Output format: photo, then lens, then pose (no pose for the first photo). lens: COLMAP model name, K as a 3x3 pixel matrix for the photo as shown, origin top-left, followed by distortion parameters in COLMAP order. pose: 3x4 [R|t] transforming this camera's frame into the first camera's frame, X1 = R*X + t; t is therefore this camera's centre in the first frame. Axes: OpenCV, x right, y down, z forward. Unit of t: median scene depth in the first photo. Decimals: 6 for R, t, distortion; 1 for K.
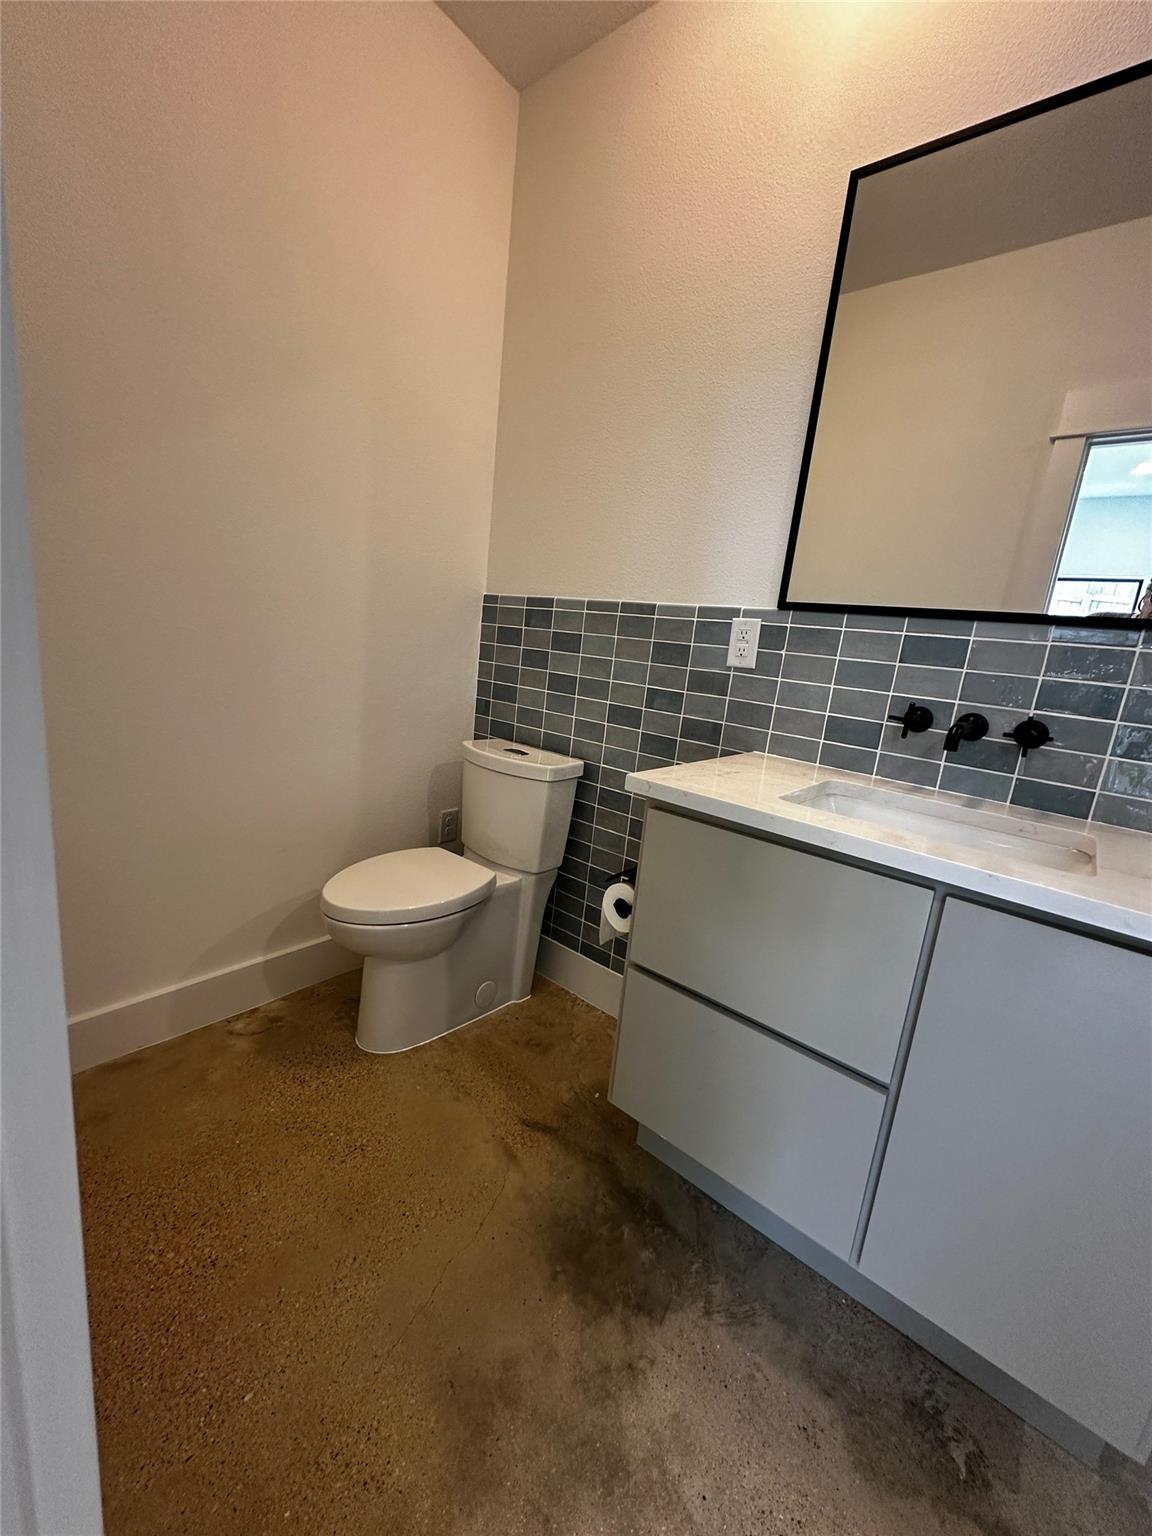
lens RADIAL K [[612.7, 0, 576.5], [0, 612.7, 765.6], [0, 0, 1]] dist [-0.003602, 0.001485]
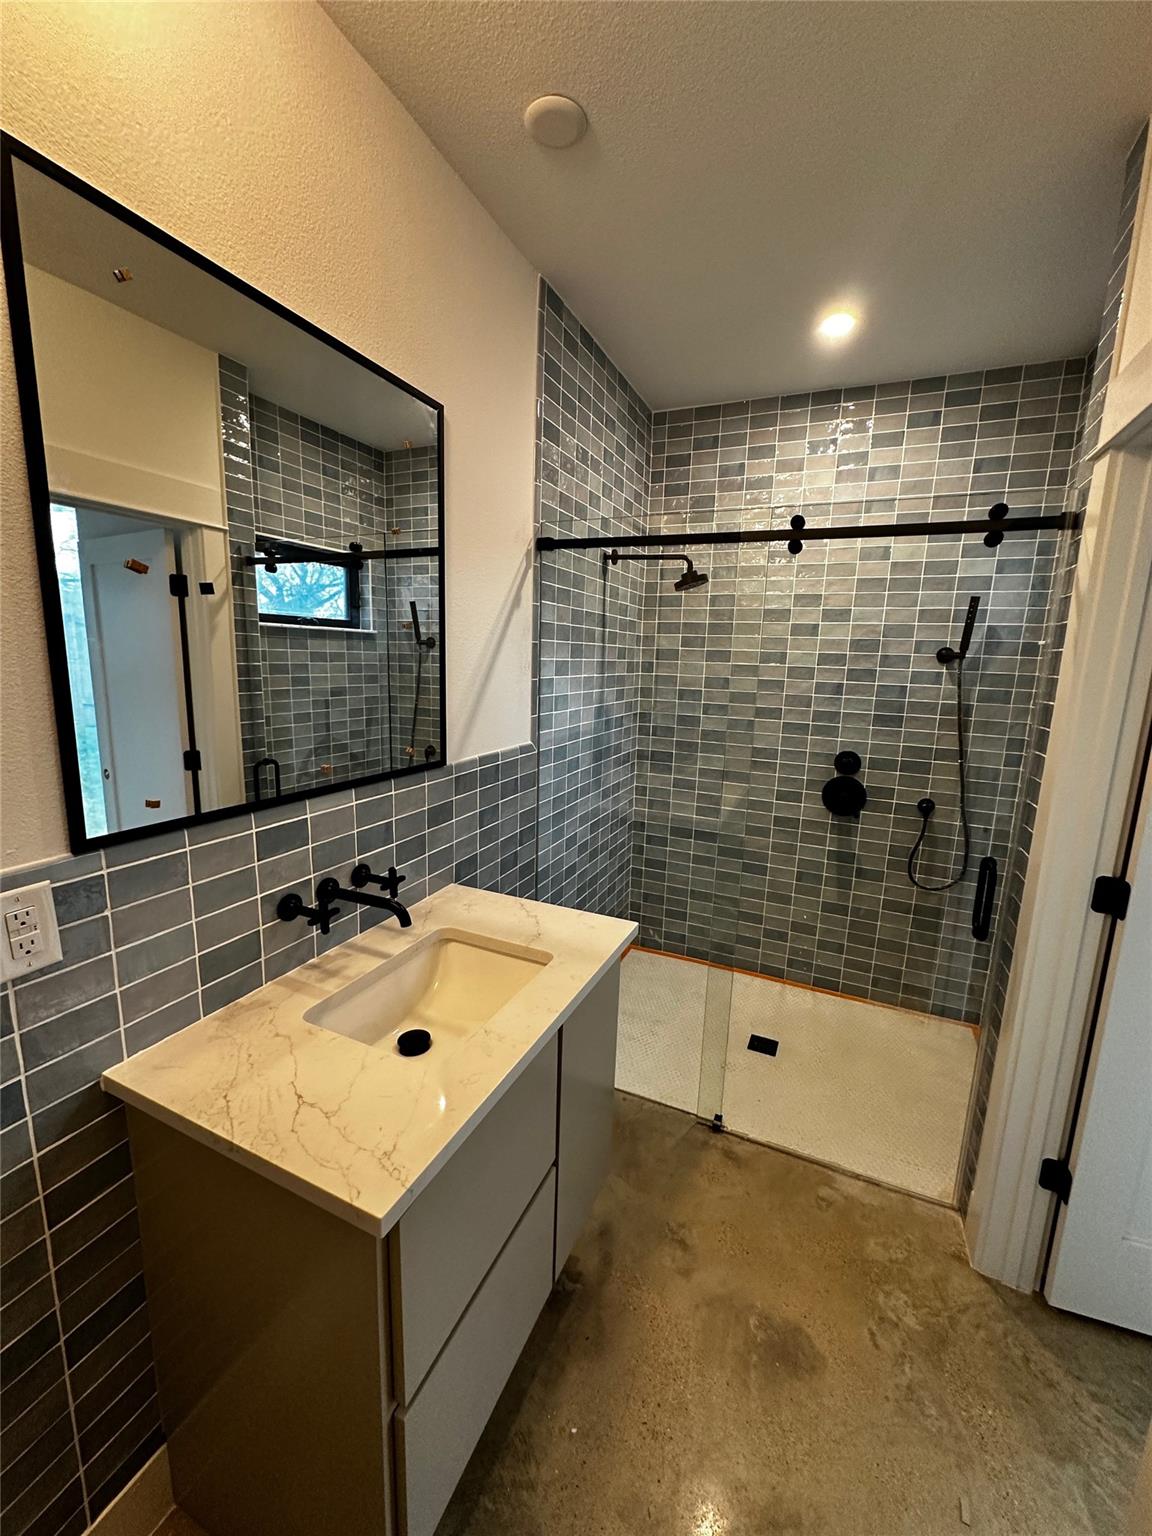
lens RADIAL K [[612.7, 0, 576.9], [0, 612.7, 766.6], [0, 0, 1]] dist [-0.003602, 0.001485]
pose [[-0.265884, -0.277925, 0.923073, -0.354365], [0.143986, 0.935349, 0.323095, -0.494340], [-0.953191, 0.218815, -0.208677, 0.687630]]
